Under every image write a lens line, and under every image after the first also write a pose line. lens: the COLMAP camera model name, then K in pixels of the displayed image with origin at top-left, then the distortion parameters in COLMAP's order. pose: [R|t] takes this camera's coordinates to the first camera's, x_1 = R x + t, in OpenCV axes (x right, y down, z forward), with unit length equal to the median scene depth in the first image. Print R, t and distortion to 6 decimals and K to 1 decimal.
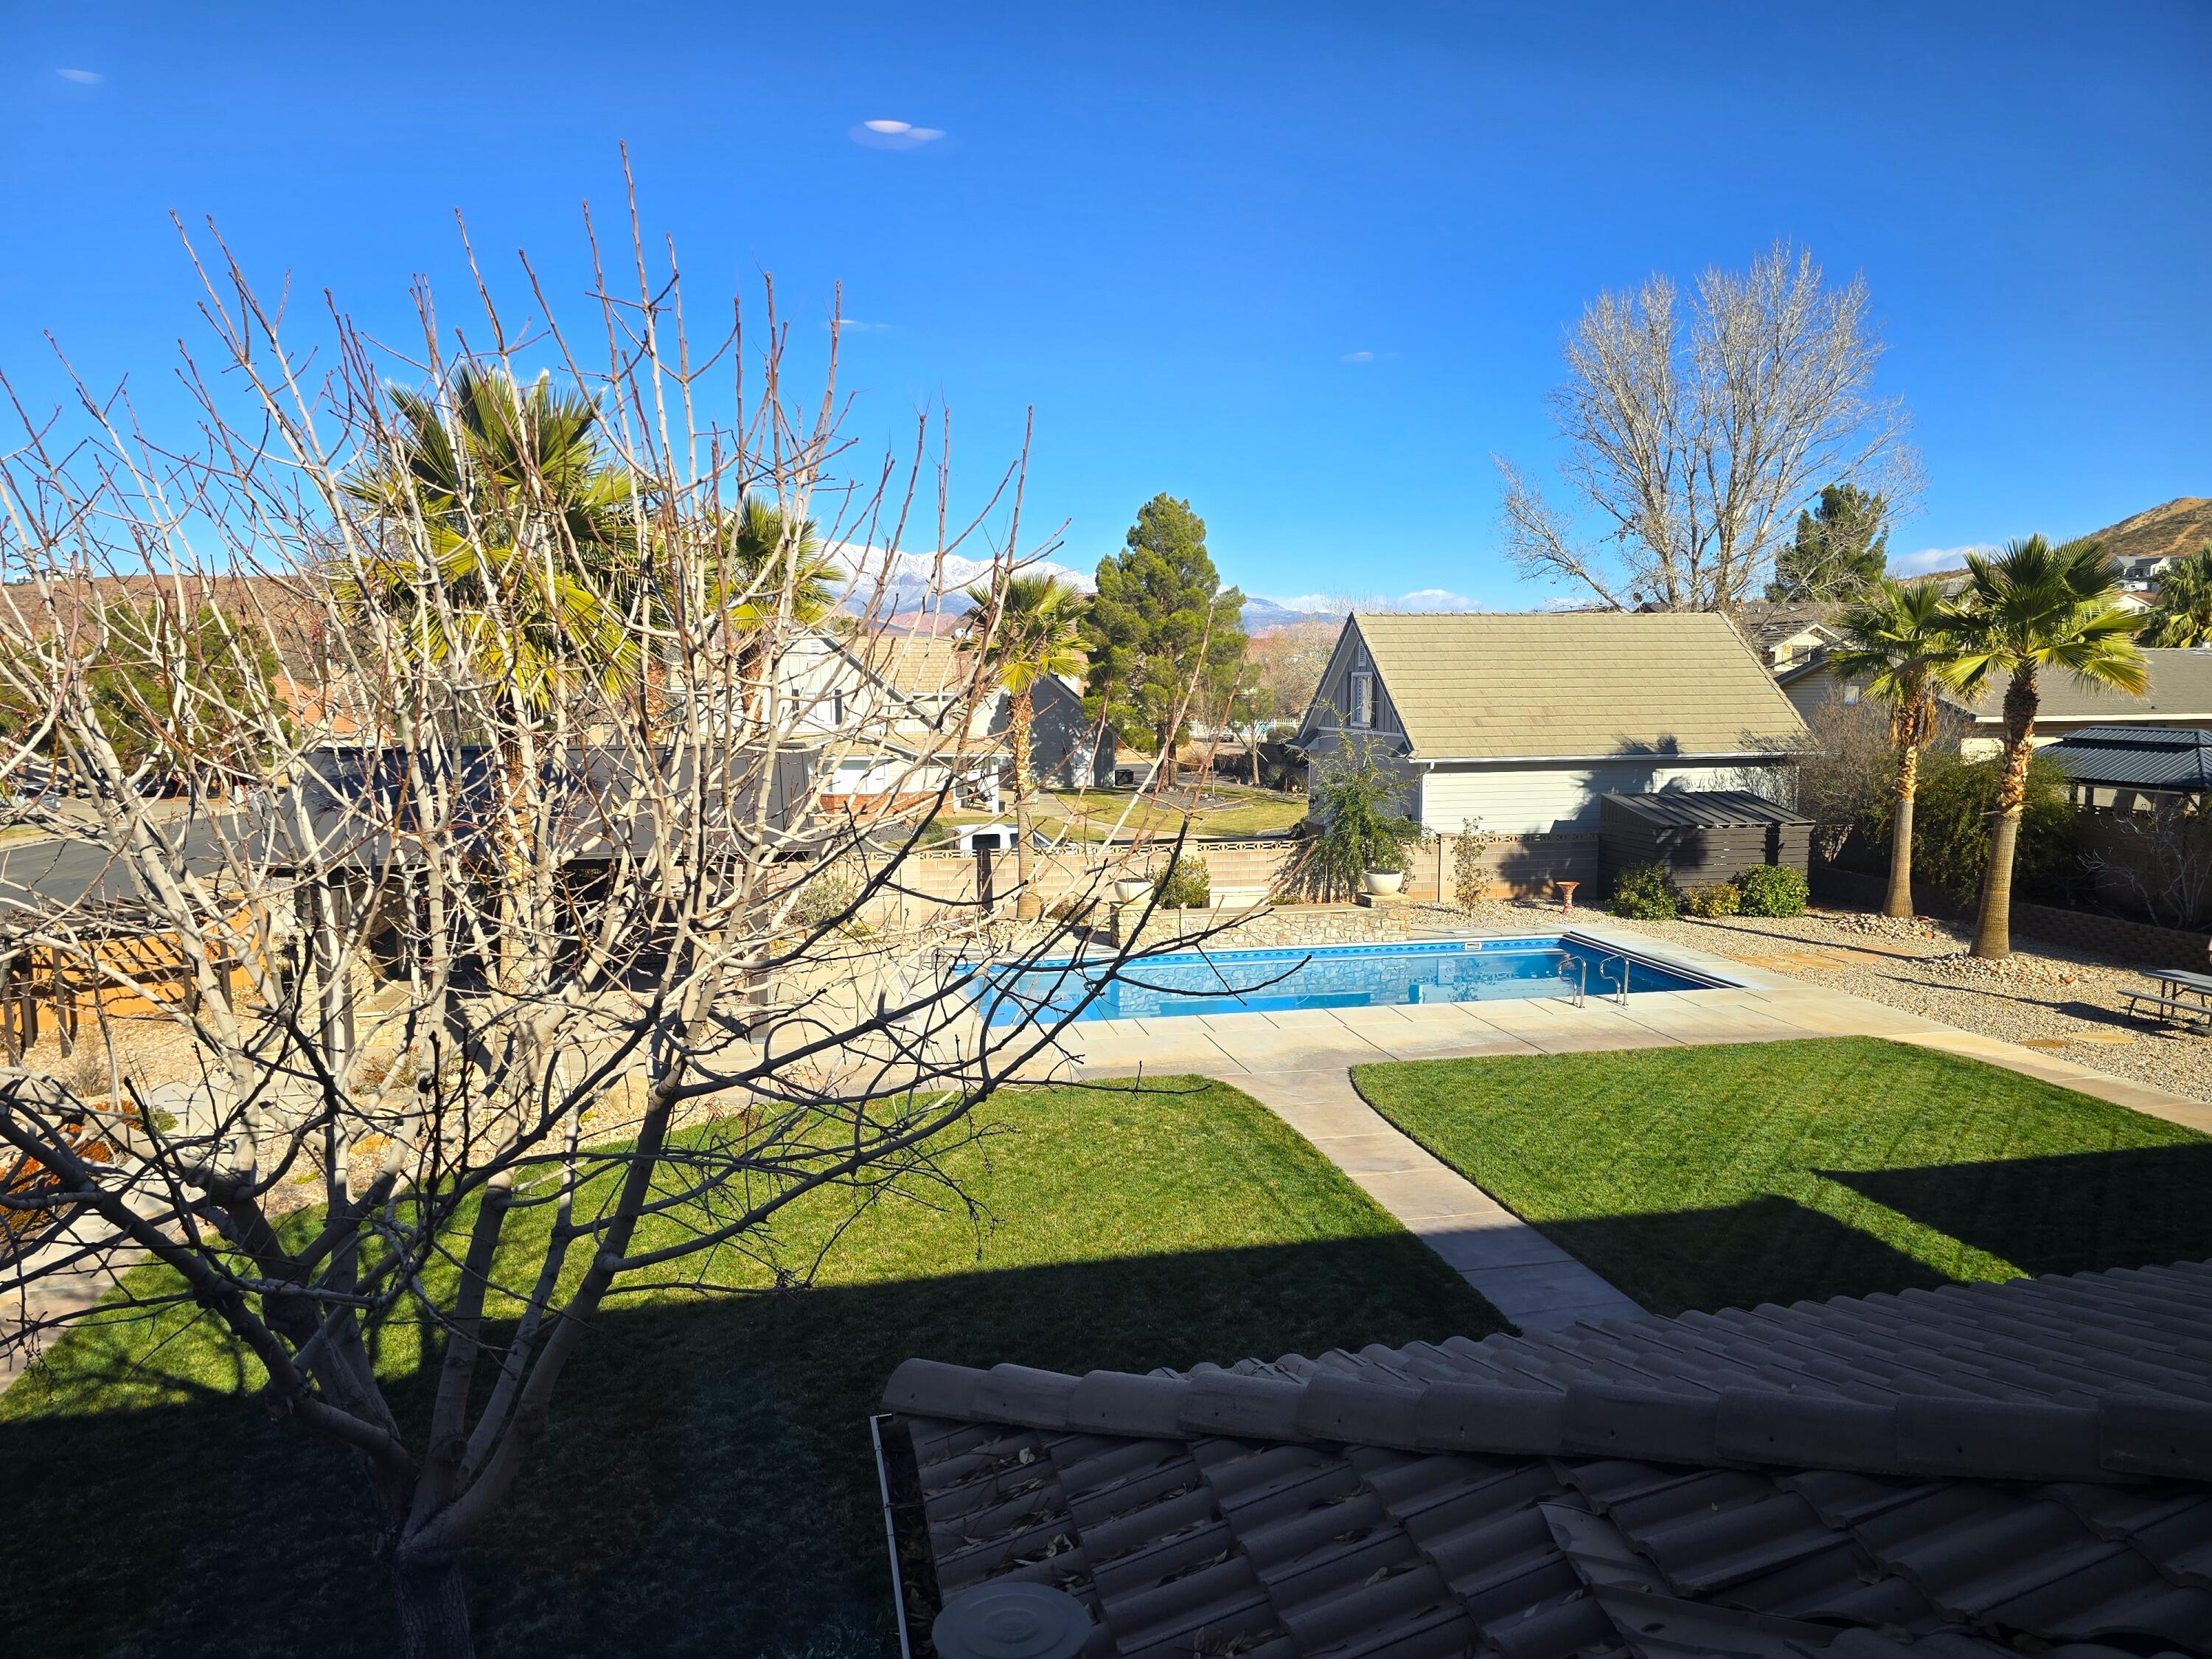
lens RADIAL K [[1471.6, 0, 1102.6], [0, 1471.6, 826.9], [0, 0, 1]] dist [0.042509, 0.000615]
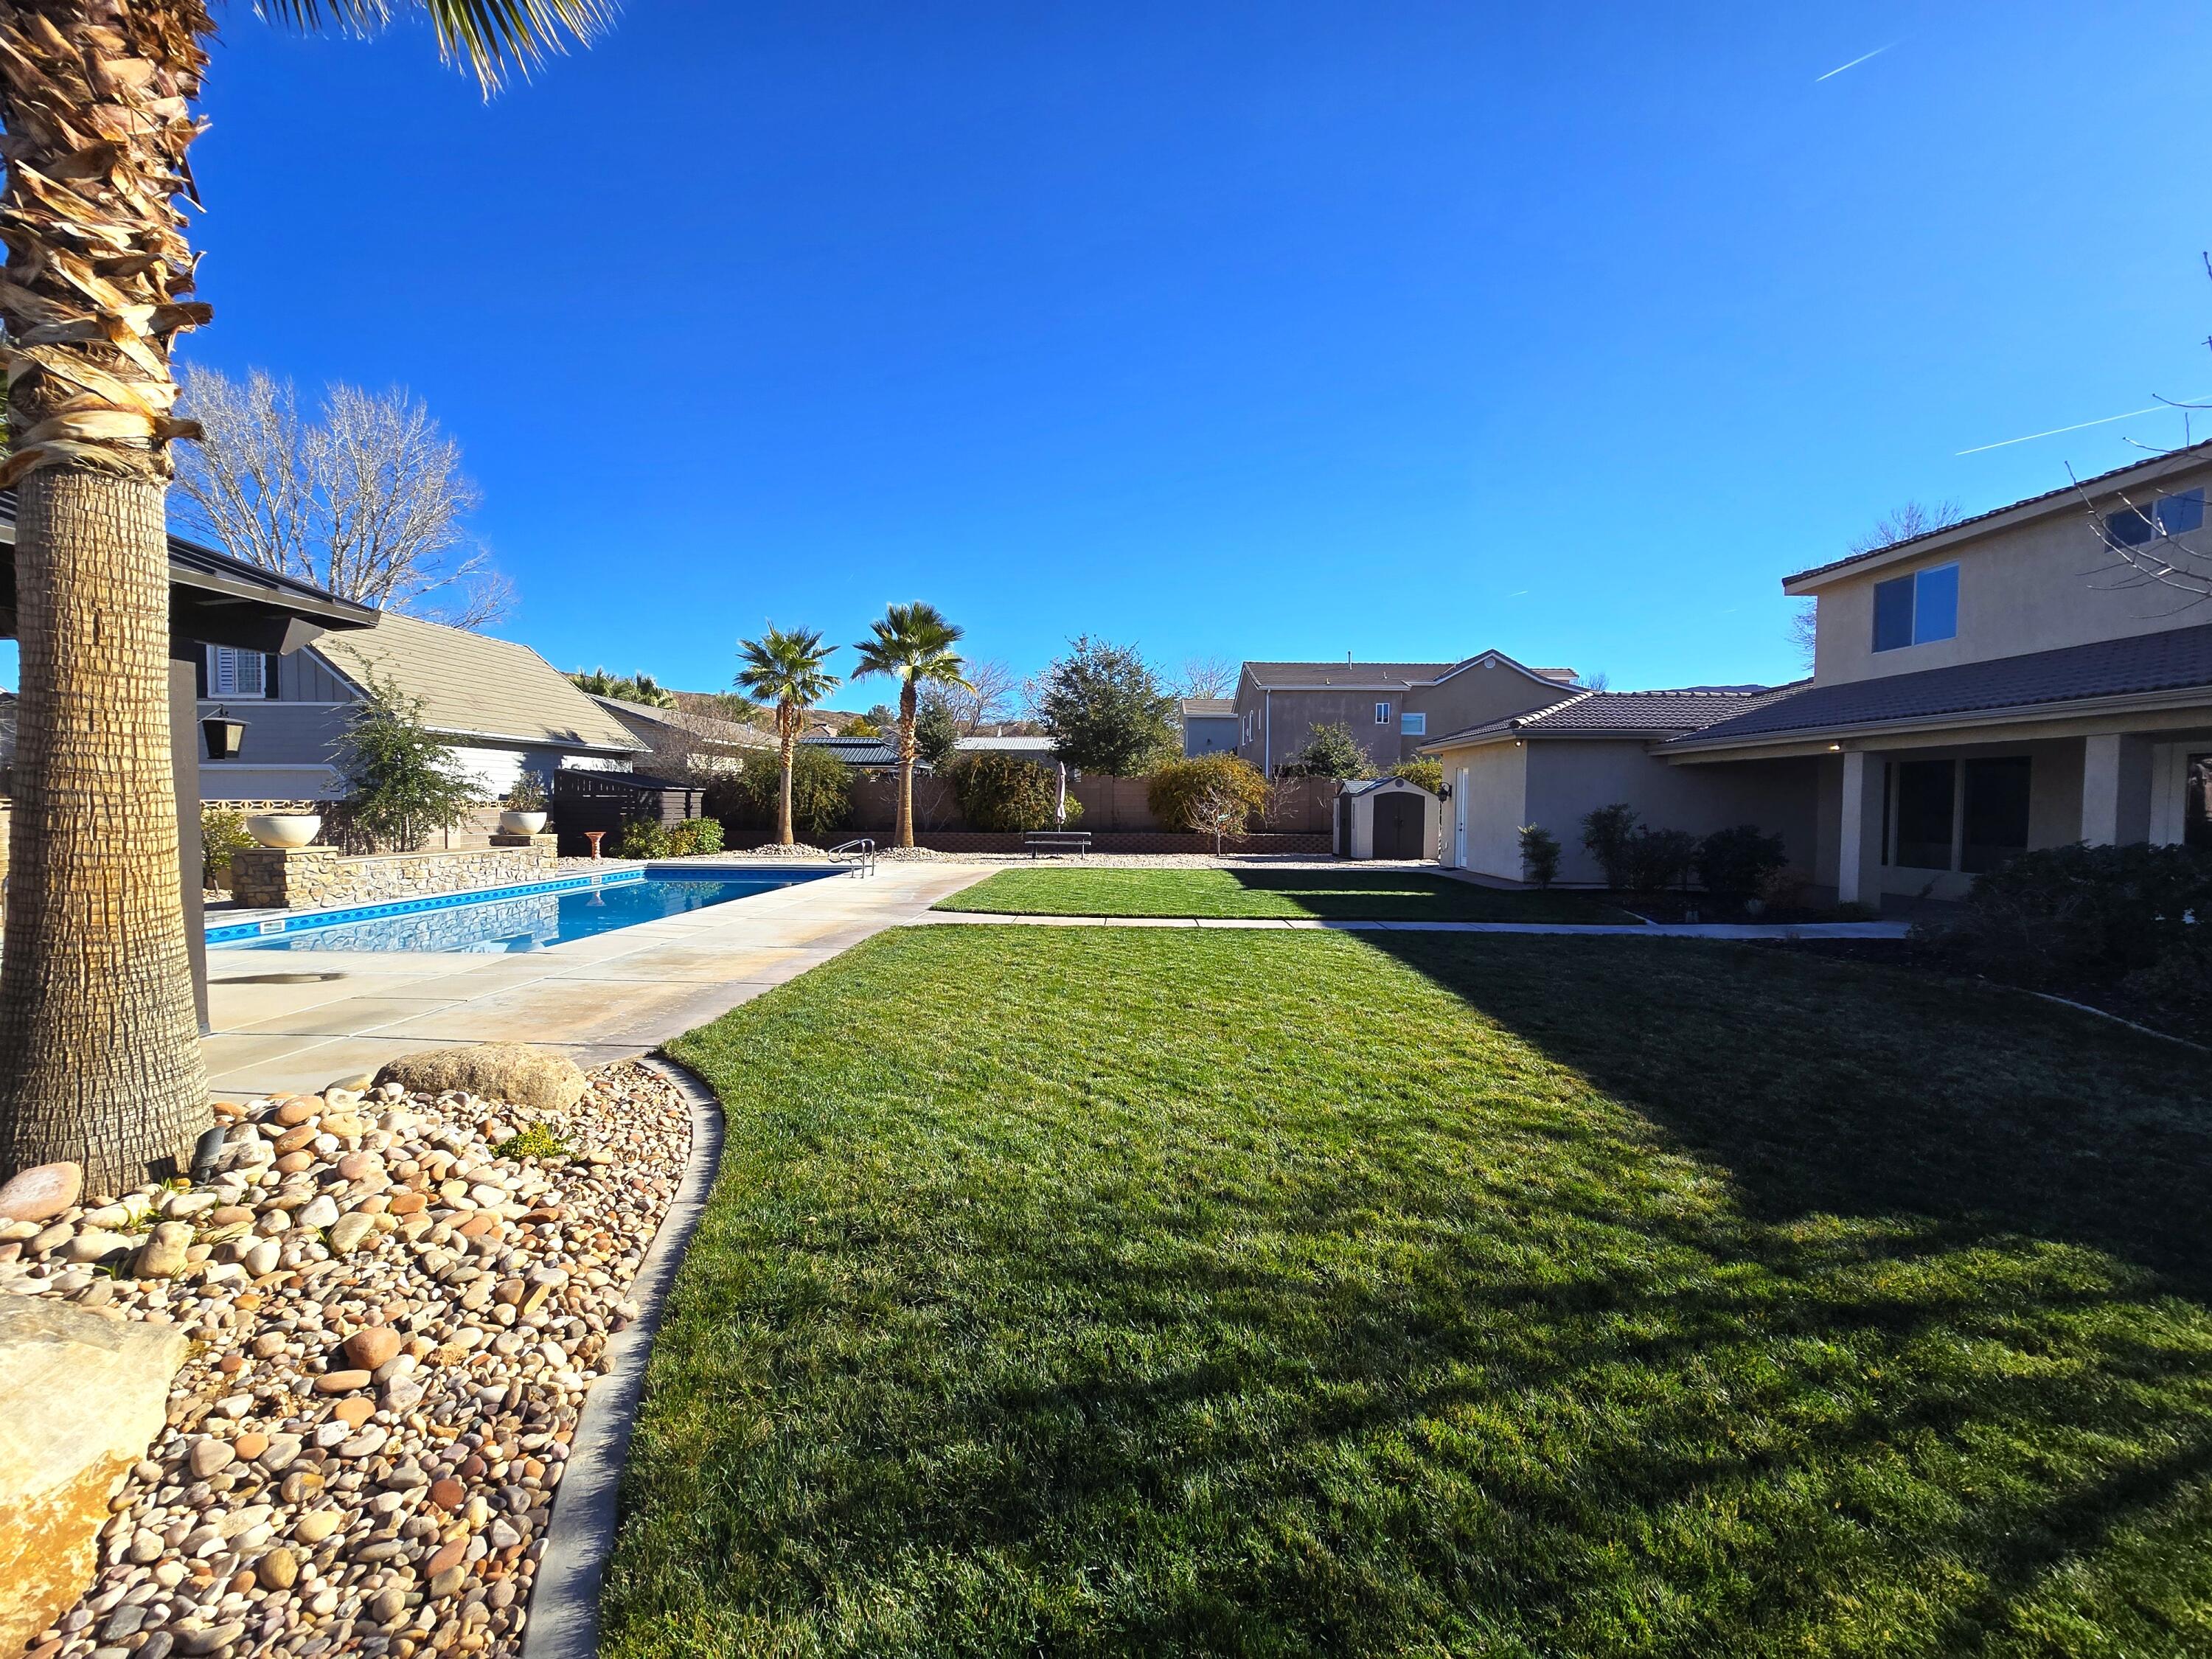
lens RADIAL K [[909.7, 0, 1127.8], [0, 909.7, 832.3], [0, 0, 1]] dist [0.000475, 0.000279]
pose [[0.237405, -0.026112, 0.971060, -0.263380], [0.091834, 0.995765, 0.004324, 0.066984], [-0.967060, 0.088149, 0.238797, 0.386657]]
